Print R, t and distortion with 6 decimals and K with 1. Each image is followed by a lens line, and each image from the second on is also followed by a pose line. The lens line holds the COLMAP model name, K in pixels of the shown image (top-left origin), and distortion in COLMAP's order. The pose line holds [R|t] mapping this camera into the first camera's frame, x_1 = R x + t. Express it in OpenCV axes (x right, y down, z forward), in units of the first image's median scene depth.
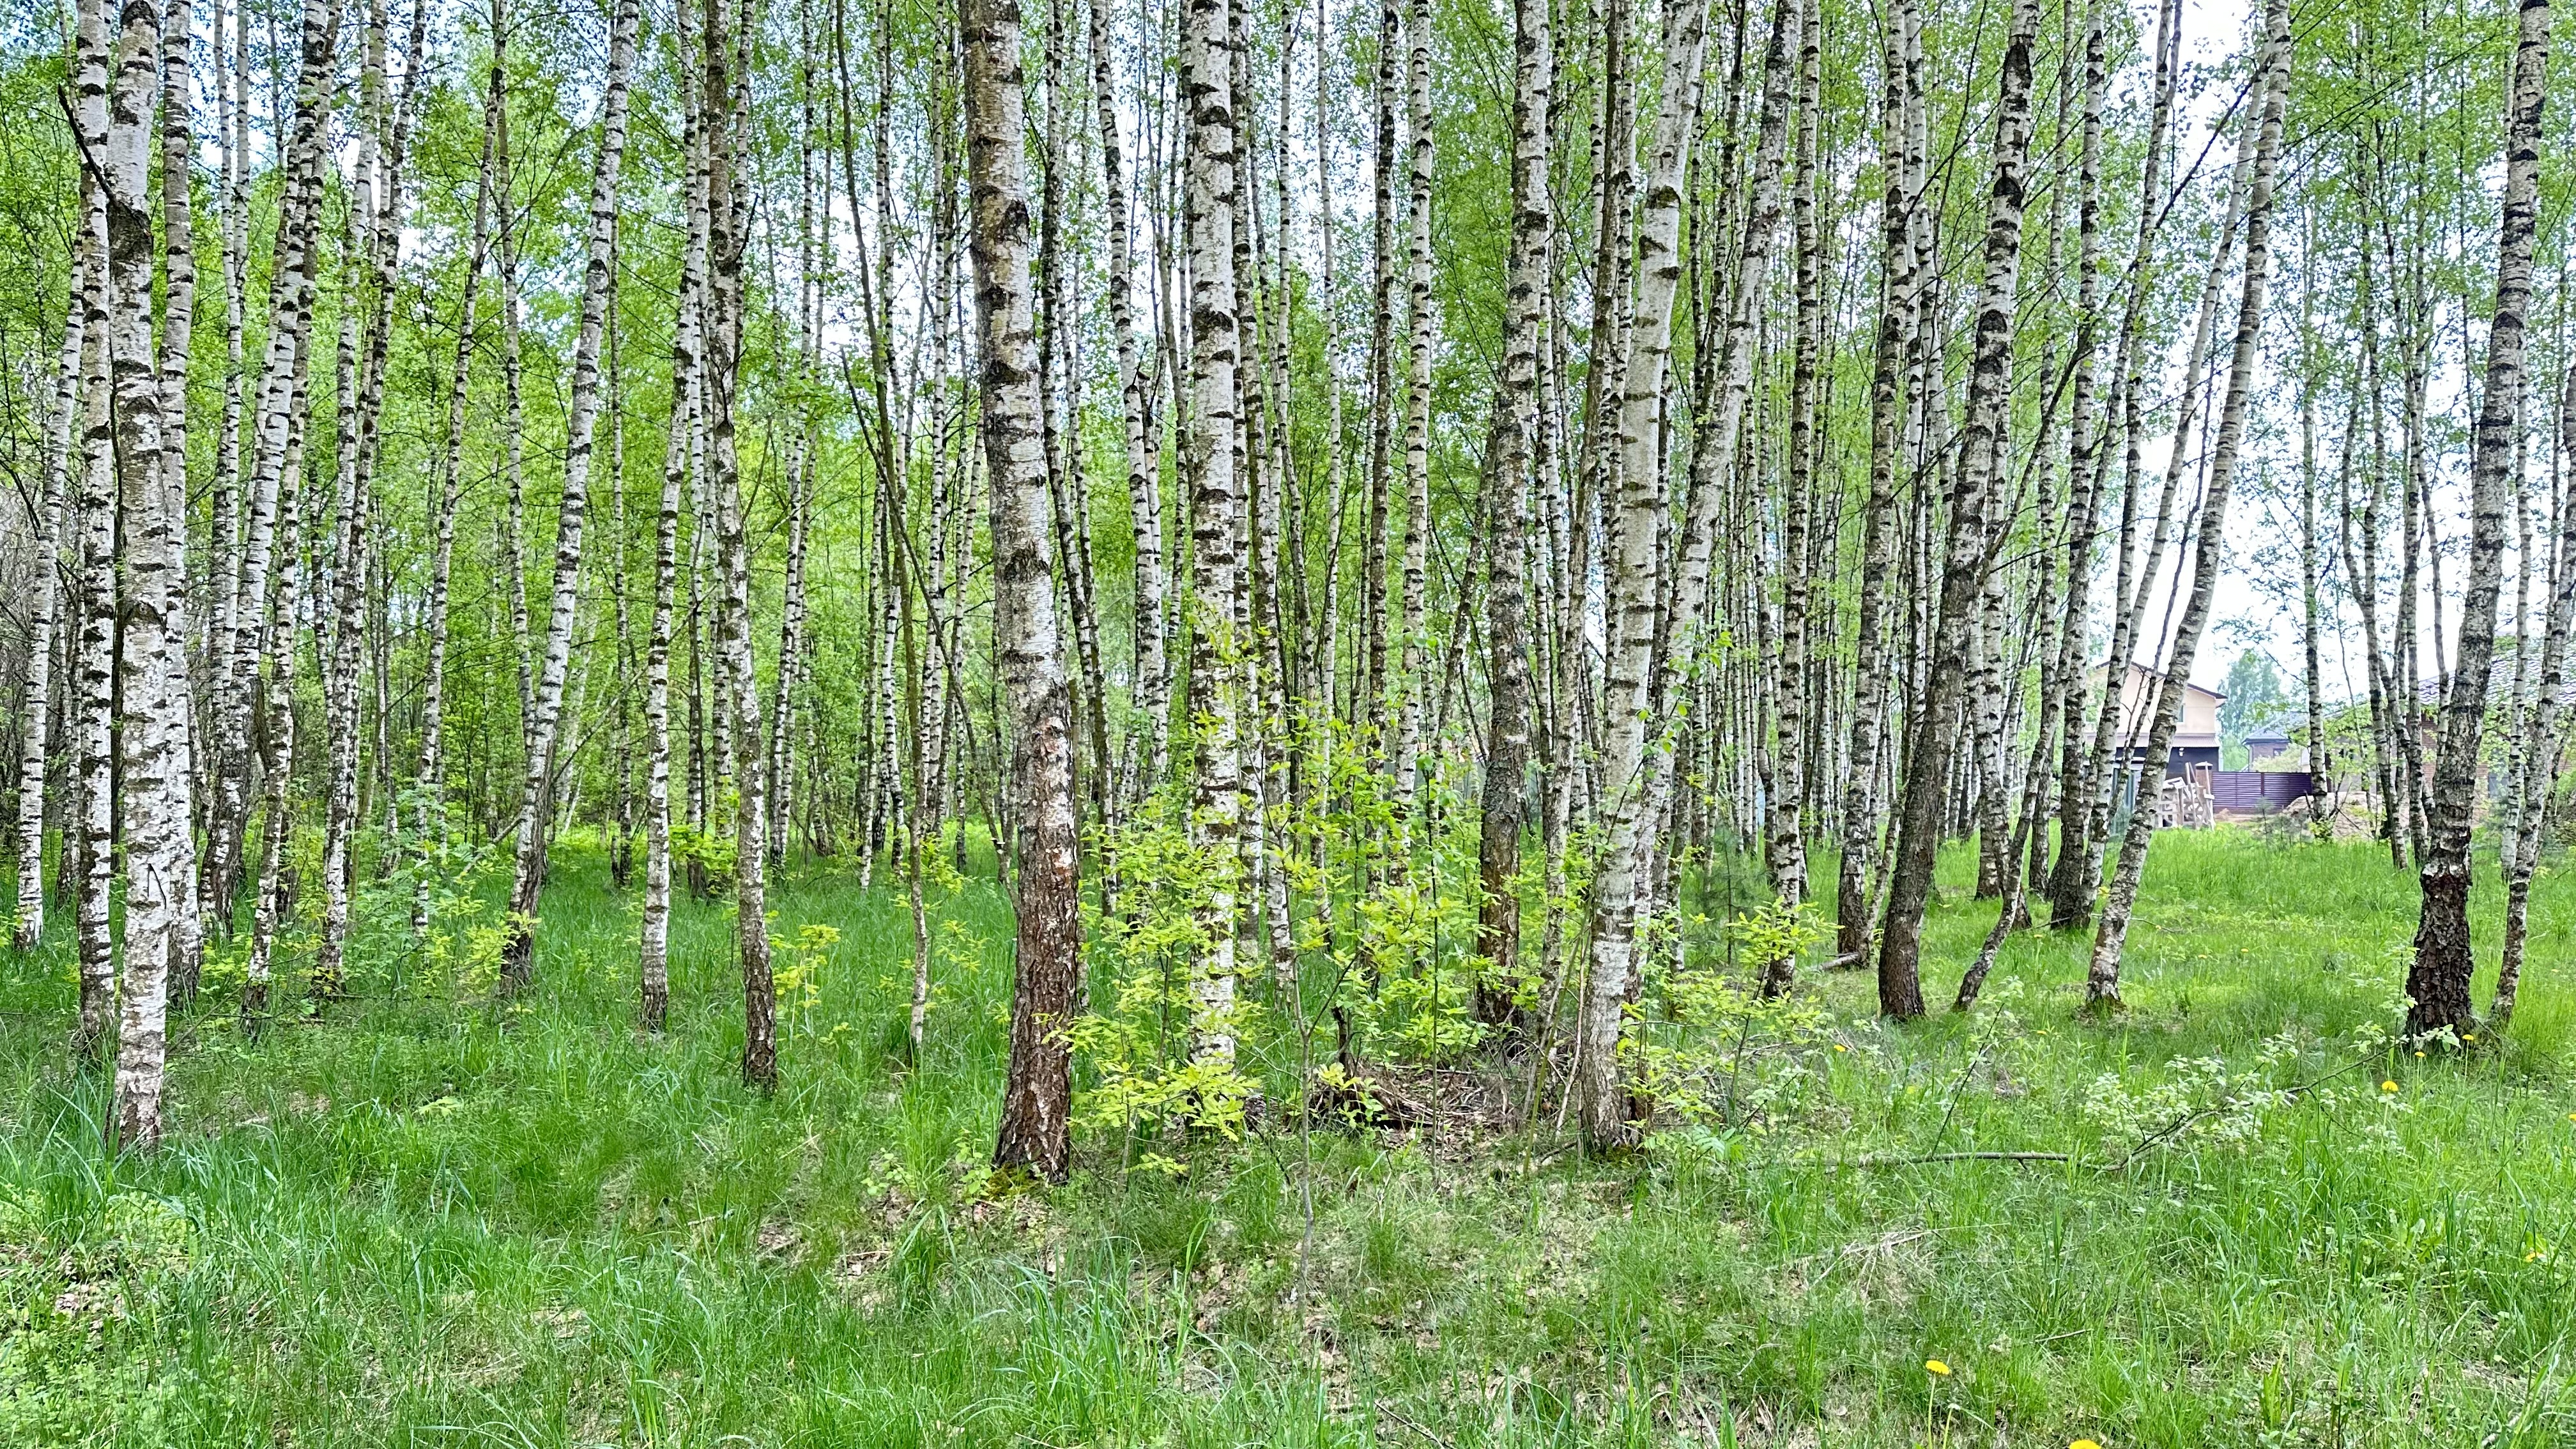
lens RADIAL K [[1813.6, 0, 1280.9], [0, 1813.6, 757.7], [0, 0, 1]] dist [0.135818, -0.194161]
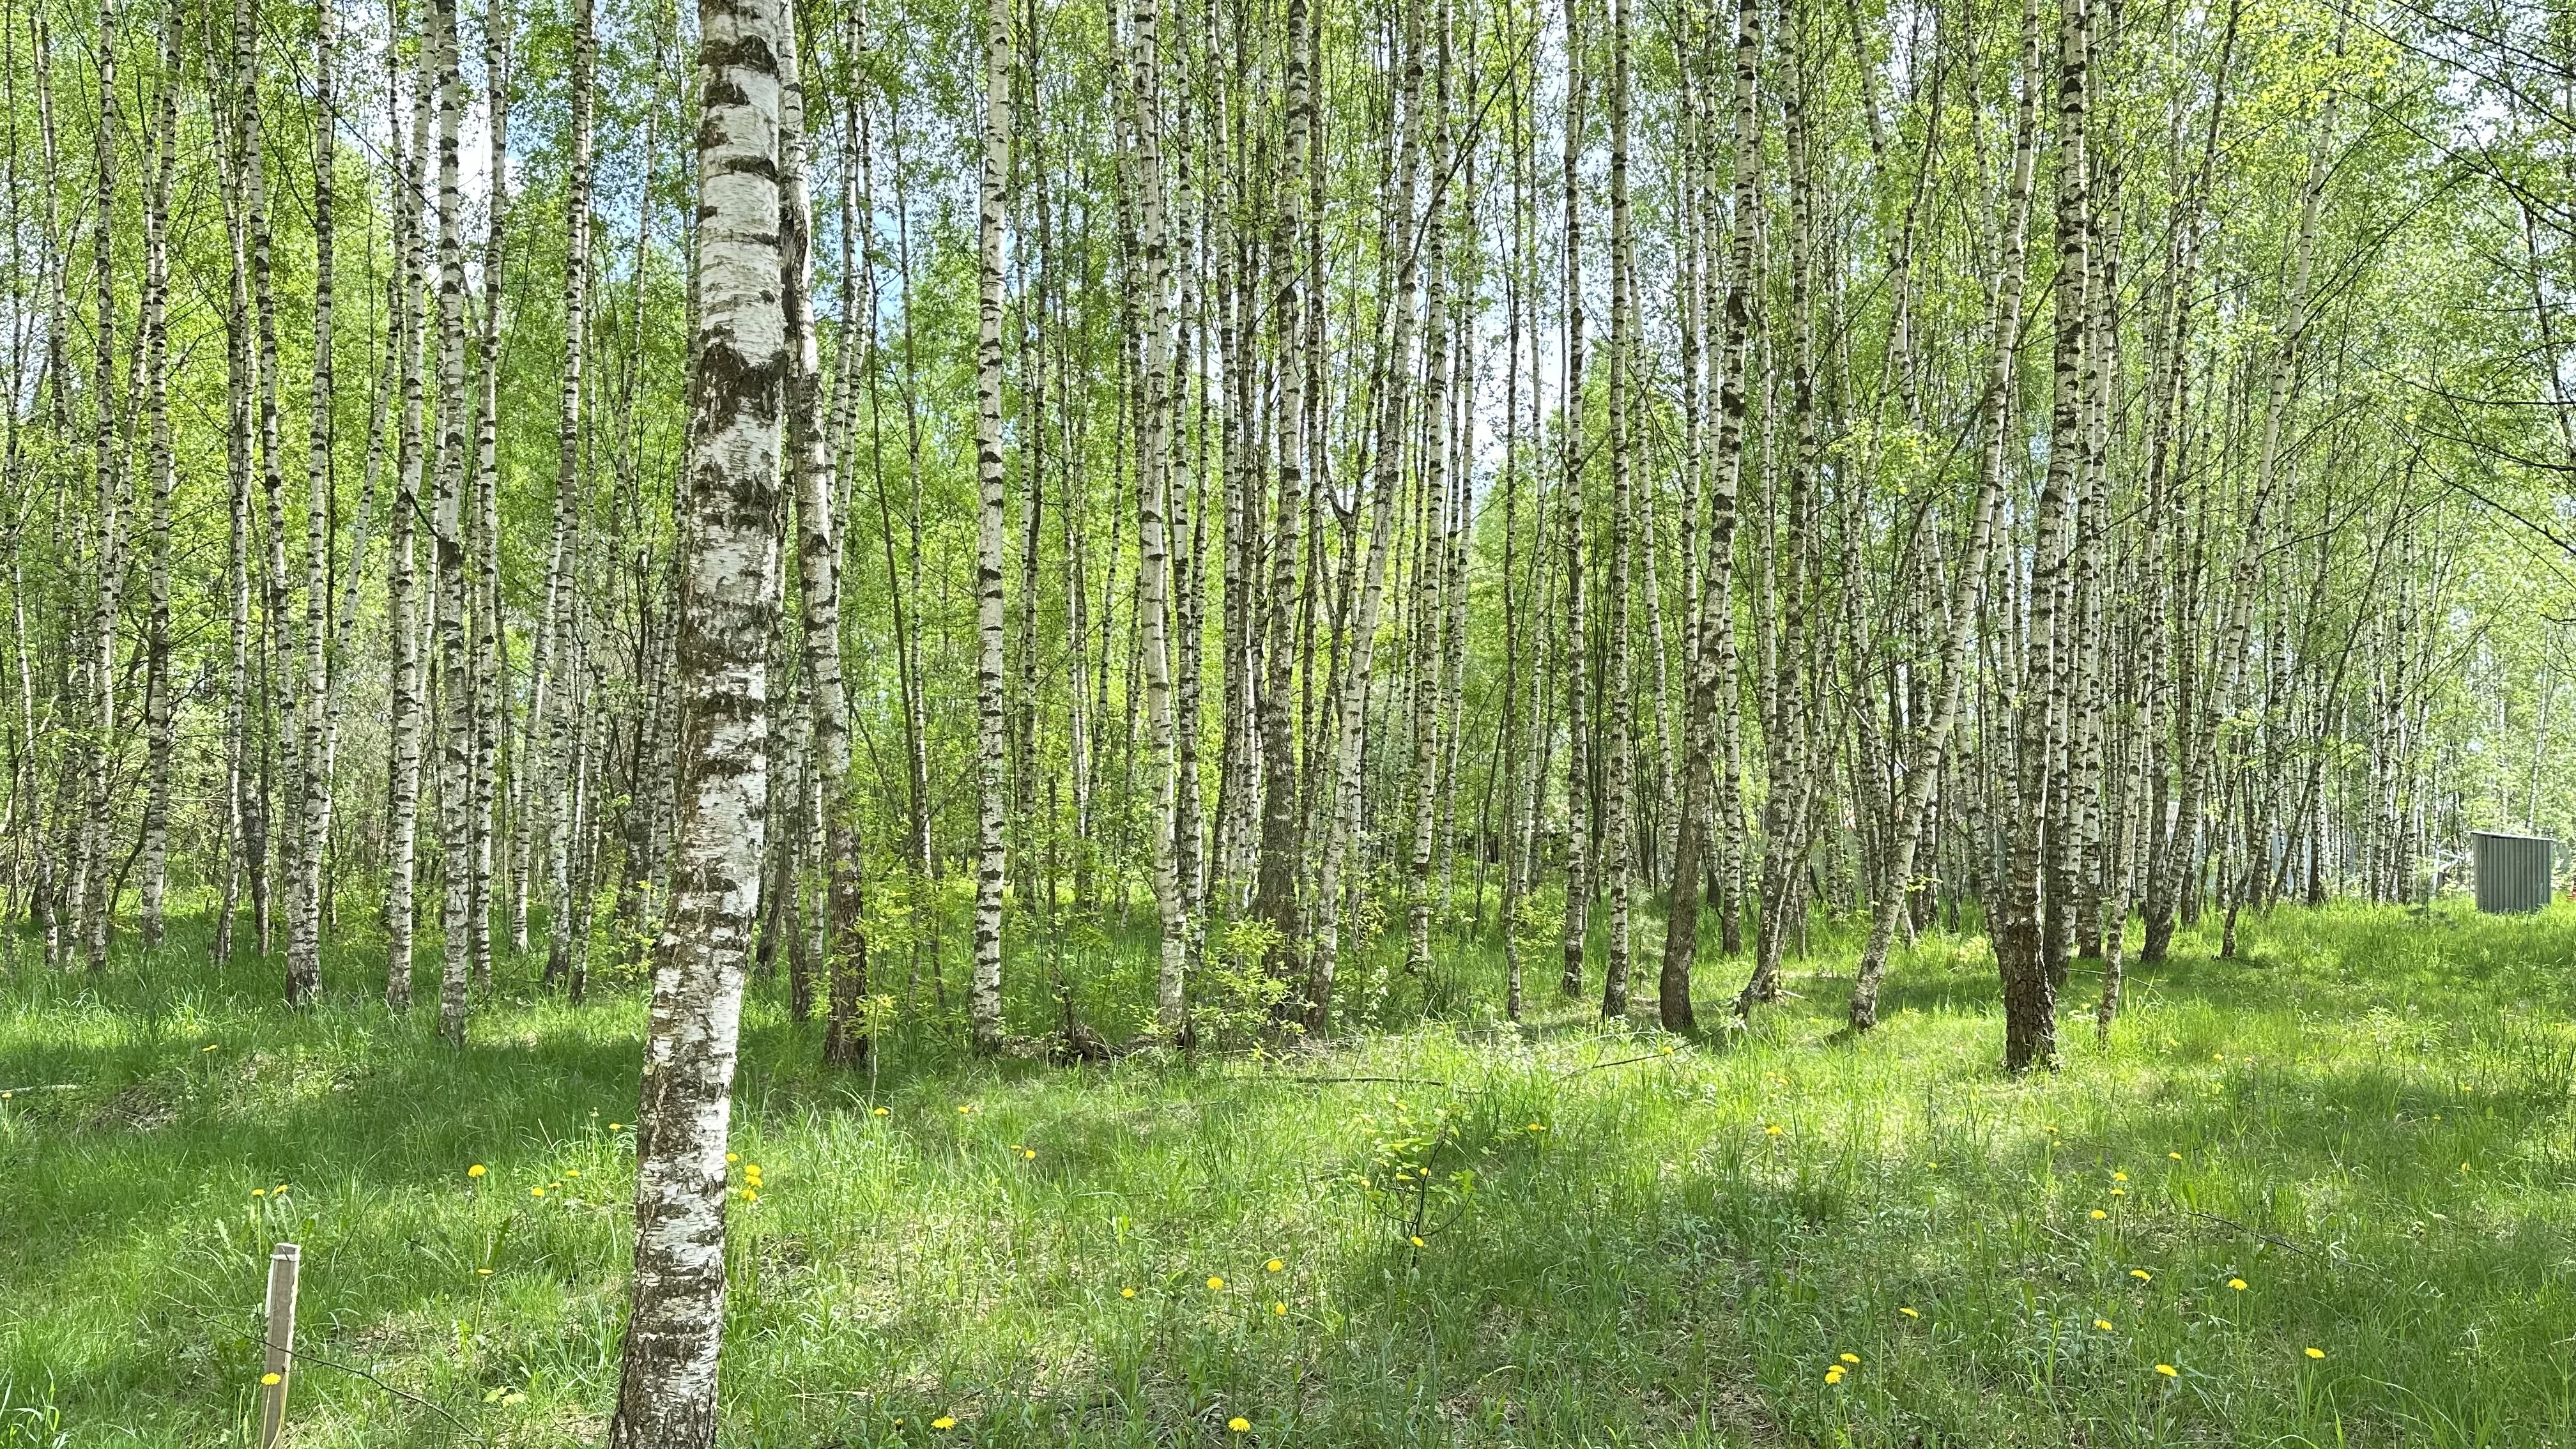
lens RADIAL K [[1823.3, 0, 1271.2], [0, 1823.3, 720.5], [0, 0, 1]] dist [0.197365, -0.376525]
pose [[0.954971, -0.015402, -0.296298, 0.638686], [-0.000990, 0.998481, -0.055093, -0.008228], [0.296697, 0.052906, 0.953505, -0.481626]]
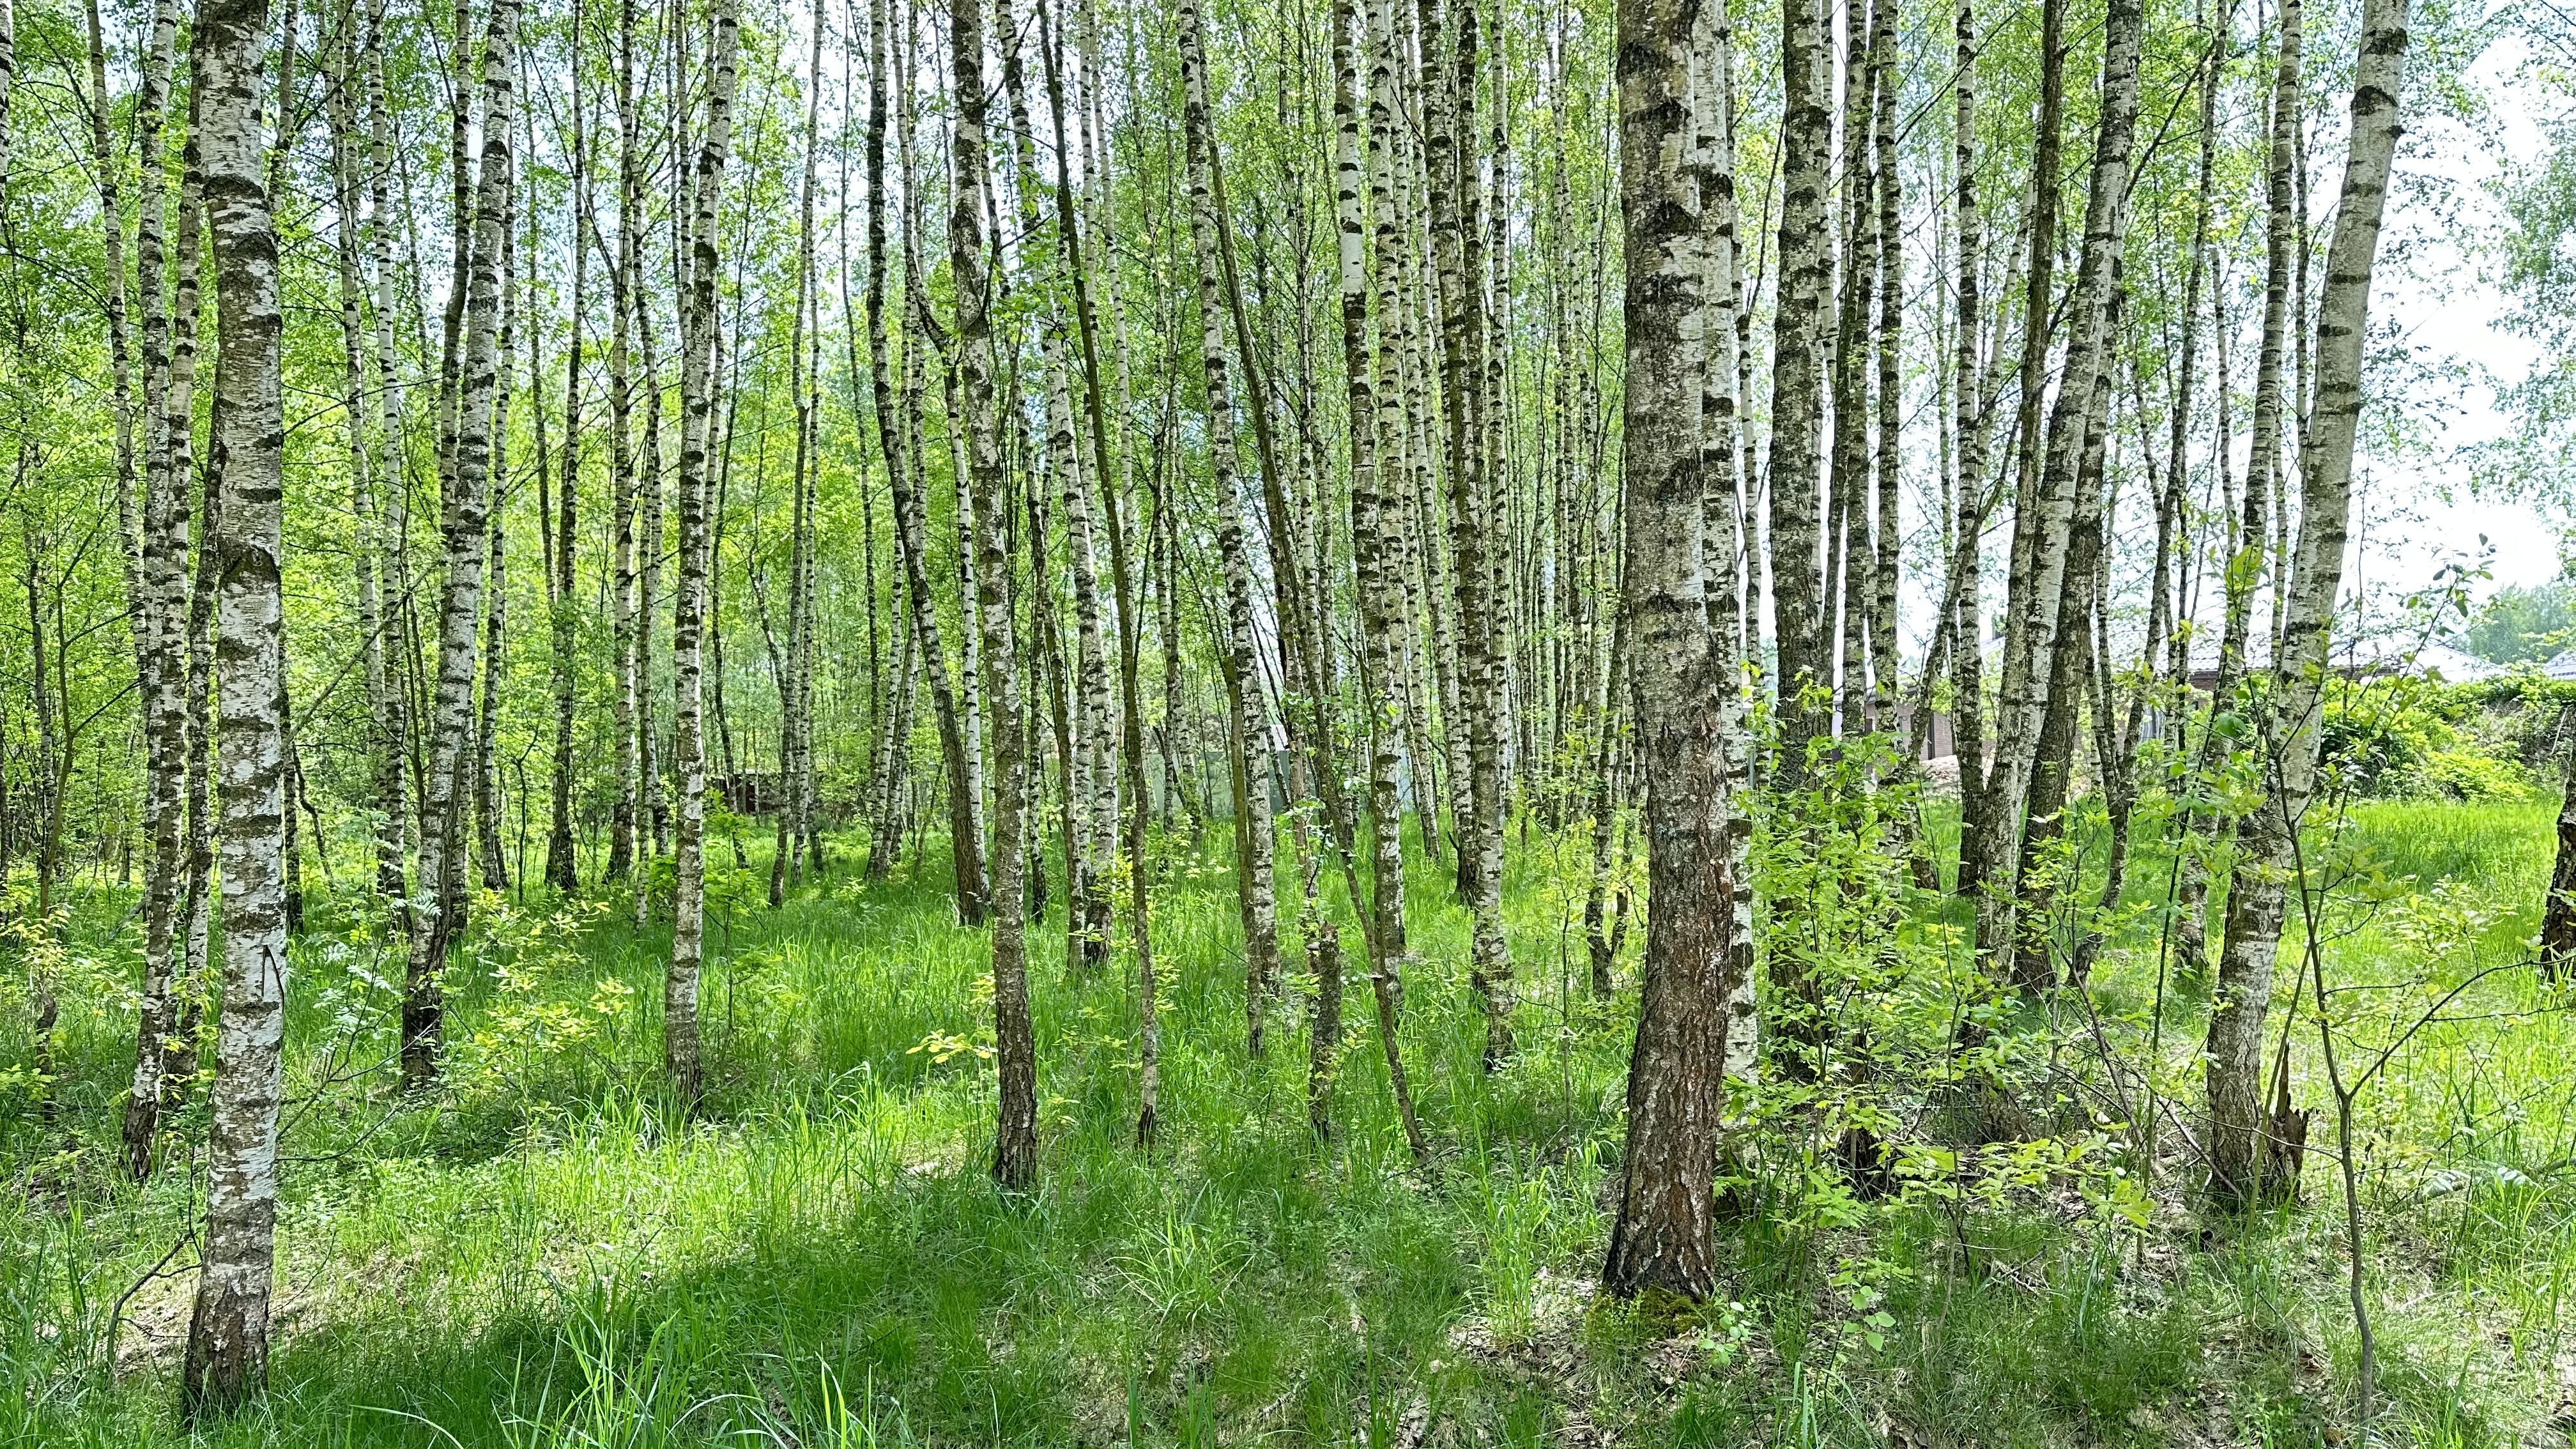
lens RADIAL K [[1789.9, 0, 1239.1], [0, 1789.9, 734.8], [0, 0, 1]] dist [0.131635, -0.180629]
pose [[0.968336, -0.029782, 0.247869, -0.386424], [0.032396, 0.999454, -0.006474, -0.001978], [-0.247540, 0.014299, 0.968772, 0.252535]]
